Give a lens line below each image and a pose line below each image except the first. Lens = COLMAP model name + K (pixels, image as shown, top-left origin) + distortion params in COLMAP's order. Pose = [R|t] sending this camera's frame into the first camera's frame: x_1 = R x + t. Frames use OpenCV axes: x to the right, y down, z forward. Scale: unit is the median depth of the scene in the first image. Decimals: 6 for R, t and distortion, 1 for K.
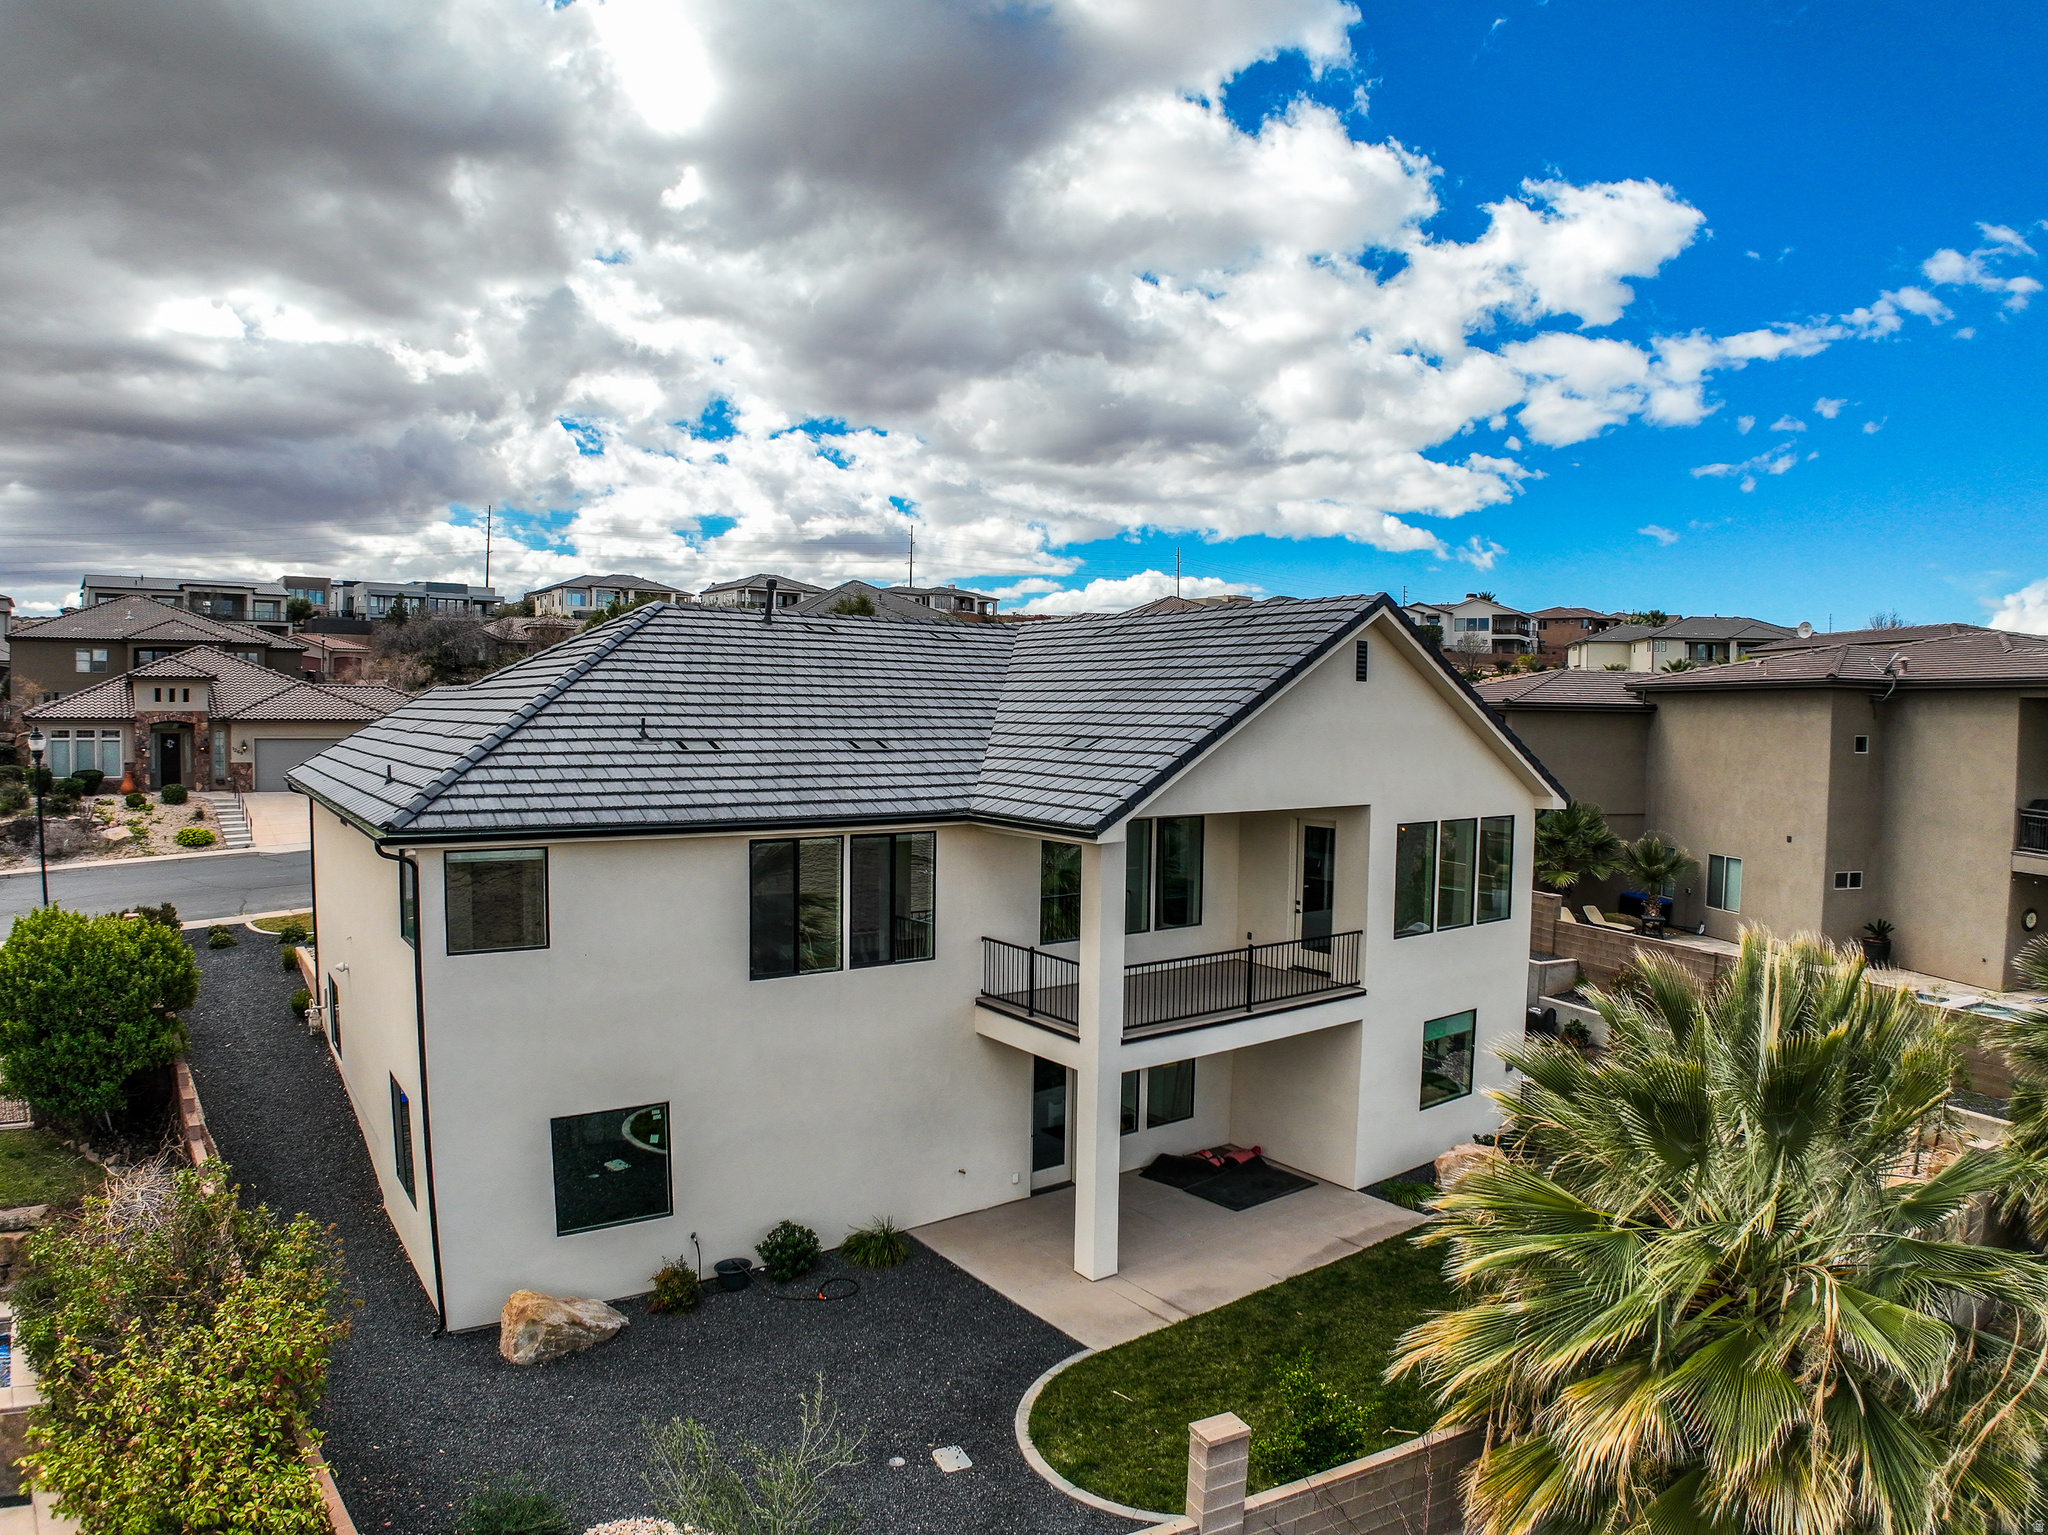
lens RADIAL K [[1266.4, 0, 1033.3], [0, 1266.4, 738.5], [0, 0, 1]] dist [-0.173328, 0.015562]
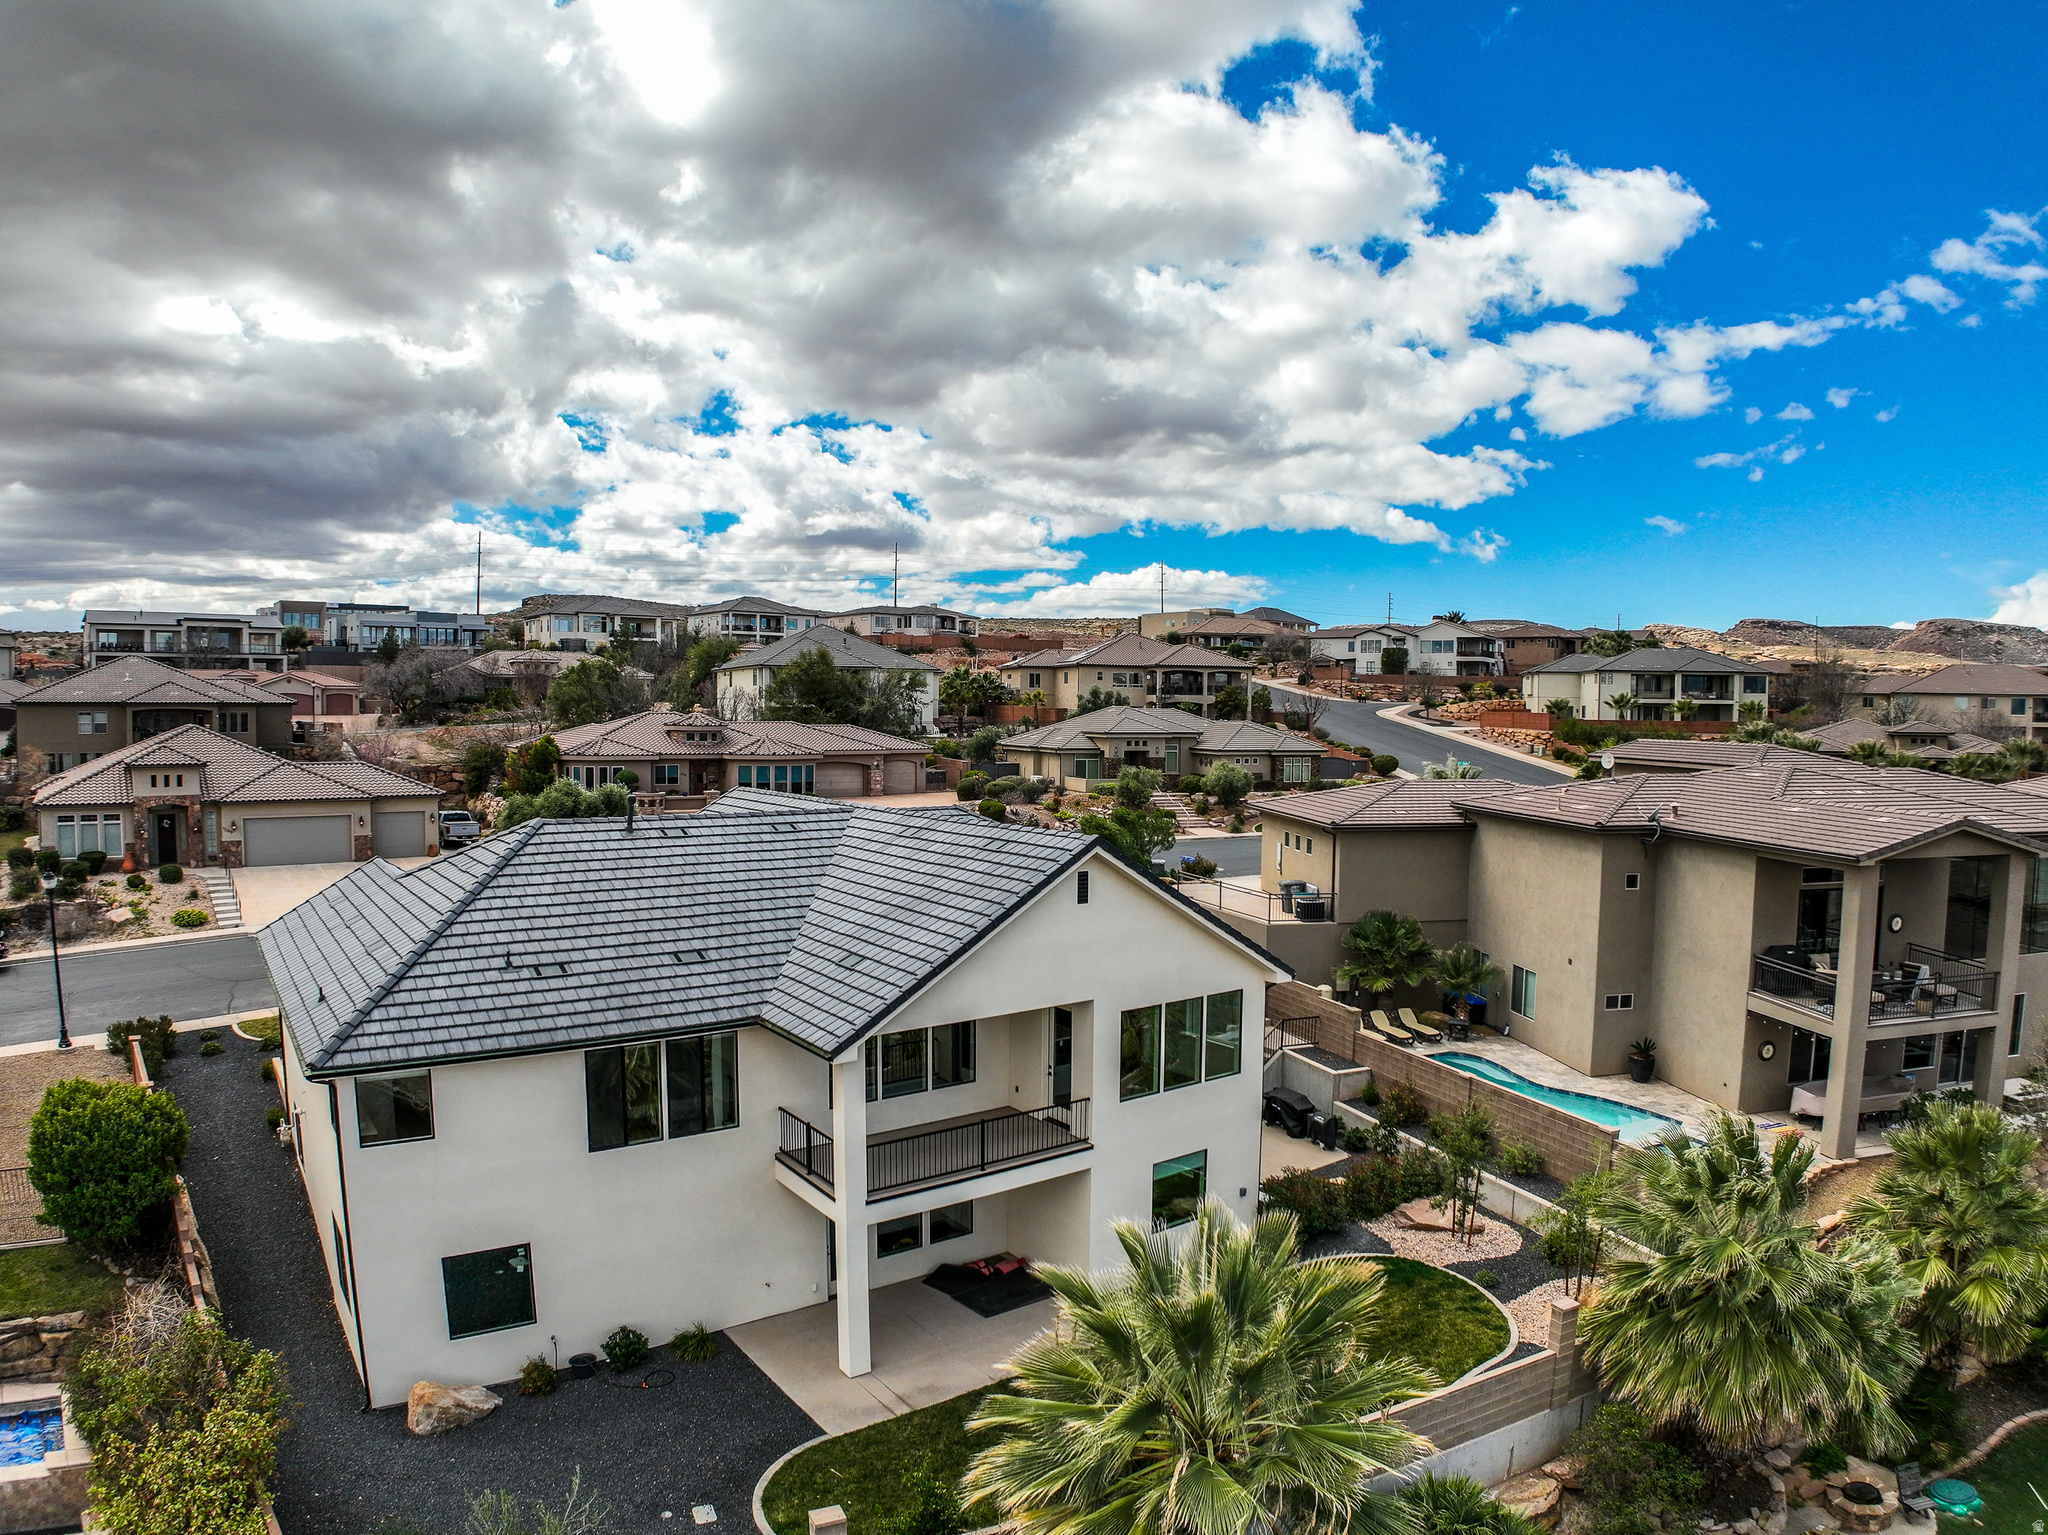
lens RADIAL K [[1266.4, 0, 1040.2], [0, 1266.4, 740.1], [0, 0, 1]] dist [-0.173328, 0.015562]
pose [[0.999987, -0.004710, 0.002090, 0.148221], [0.004697, 0.999968, 0.006512, -0.147118], [-0.002121, -0.006502, 0.999977, -0.170884]]
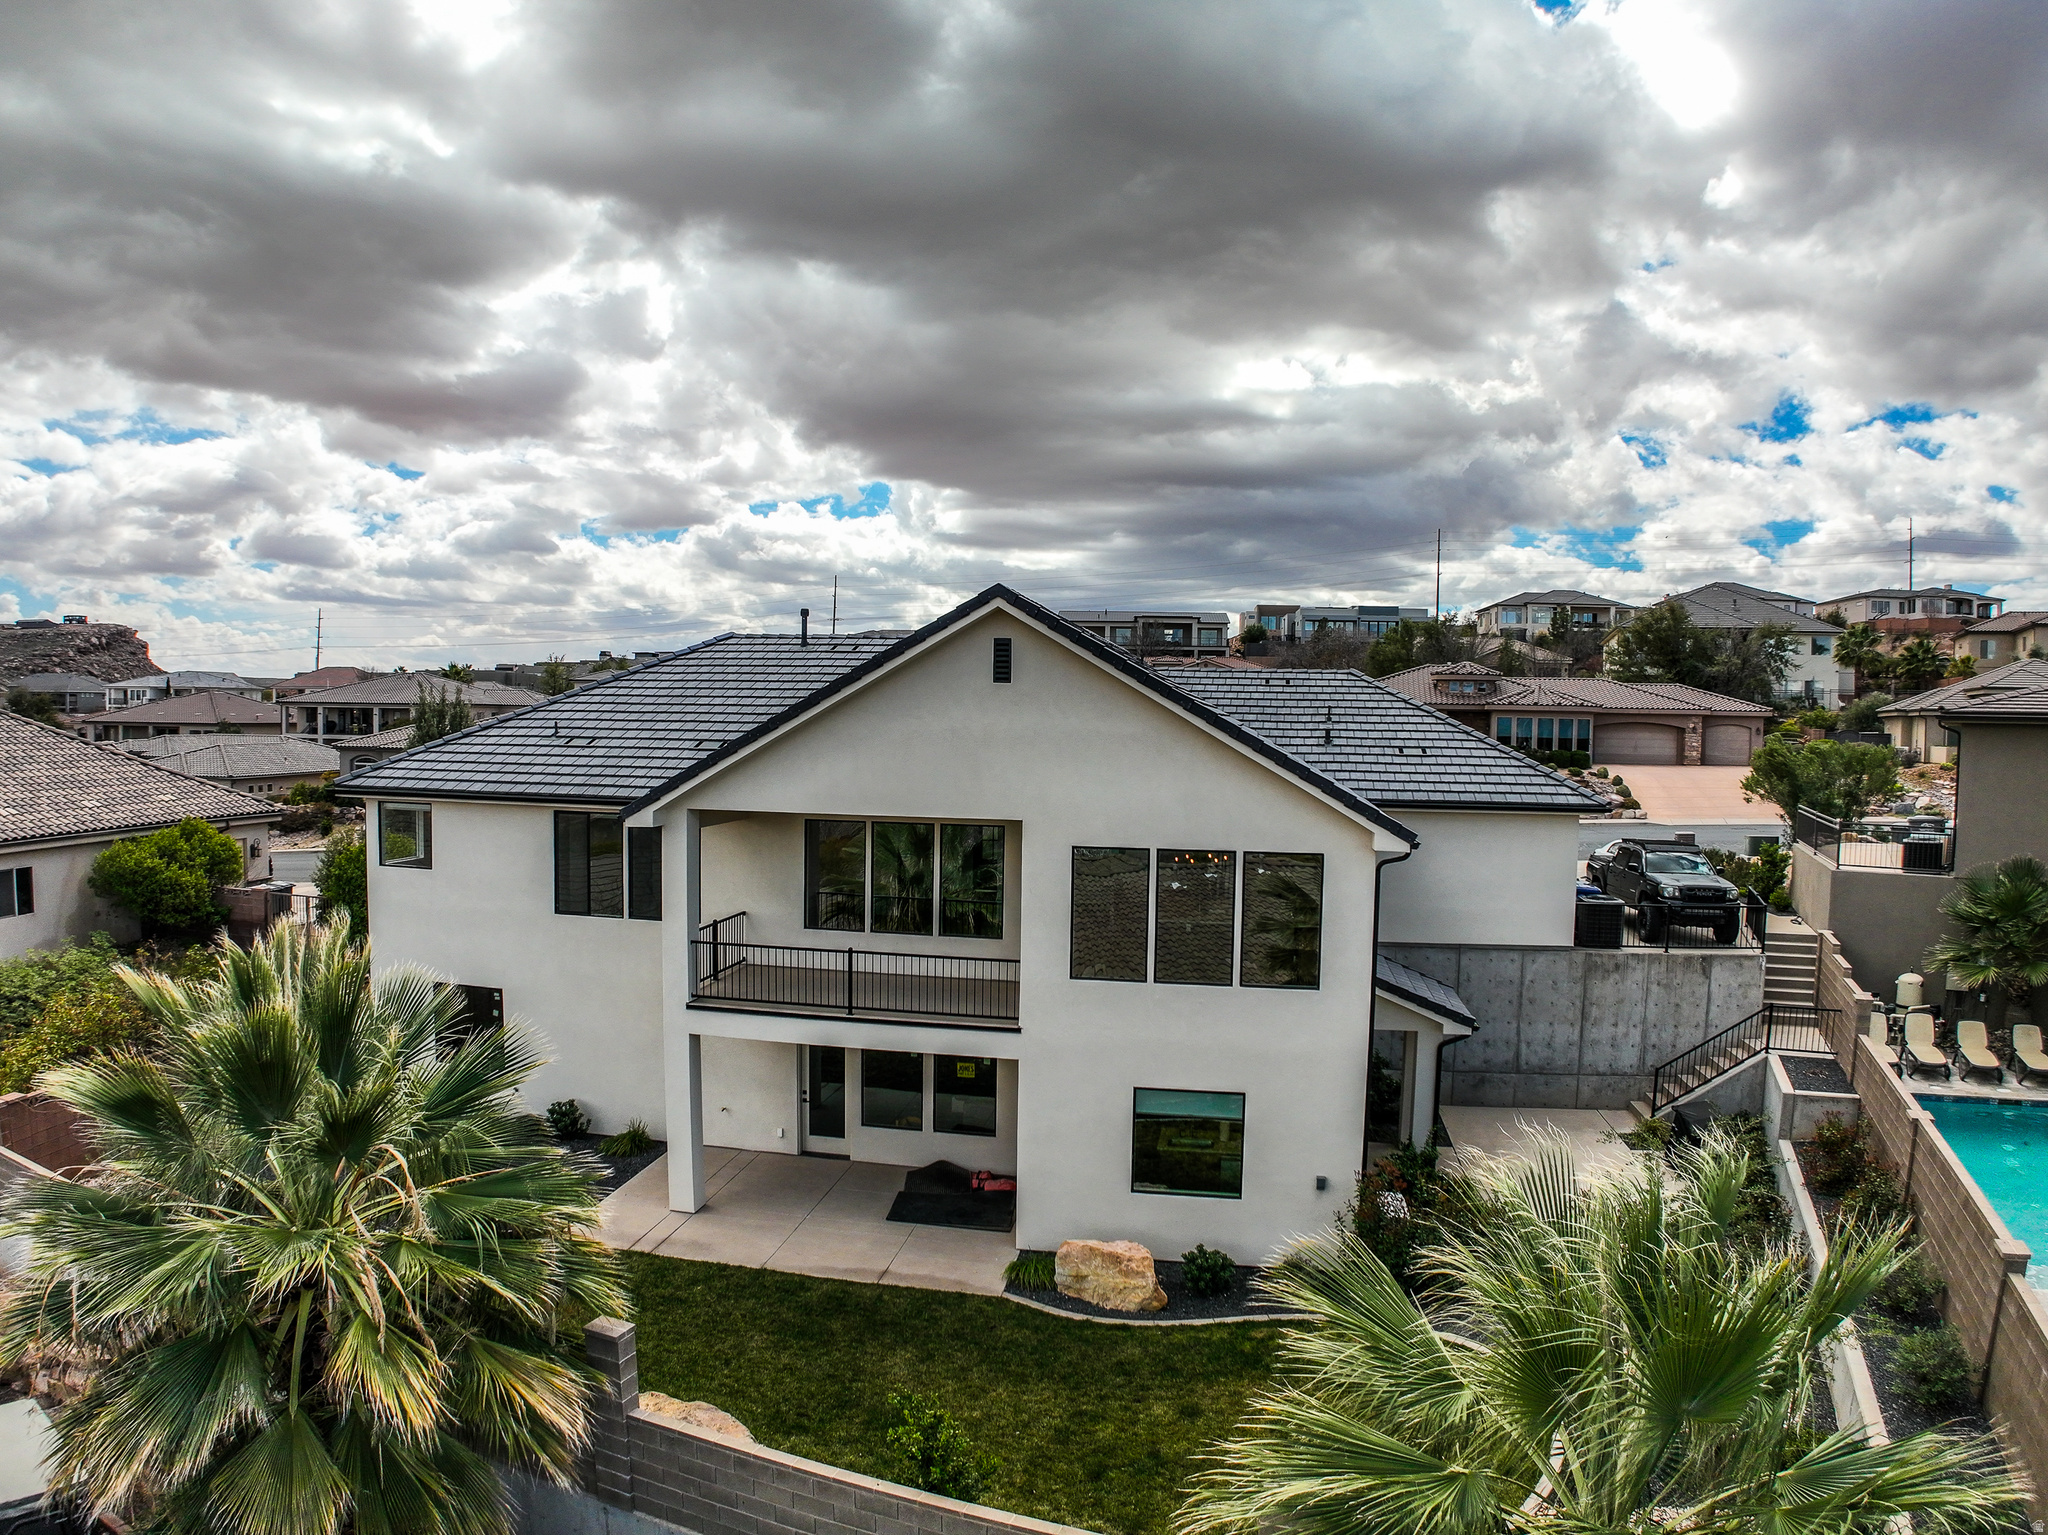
lens RADIAL K [[1266.4, 0, 1043.8], [0, 1266.4, 727.0], [0, 0, 1]] dist [-0.173328, 0.015562]
pose [[0.686204, 0.002694, -0.727404, 0.647273], [-0.020926, 0.999652, -0.016038, 0.000311], [0.727108, 0.026227, 0.686022, 0.267650]]
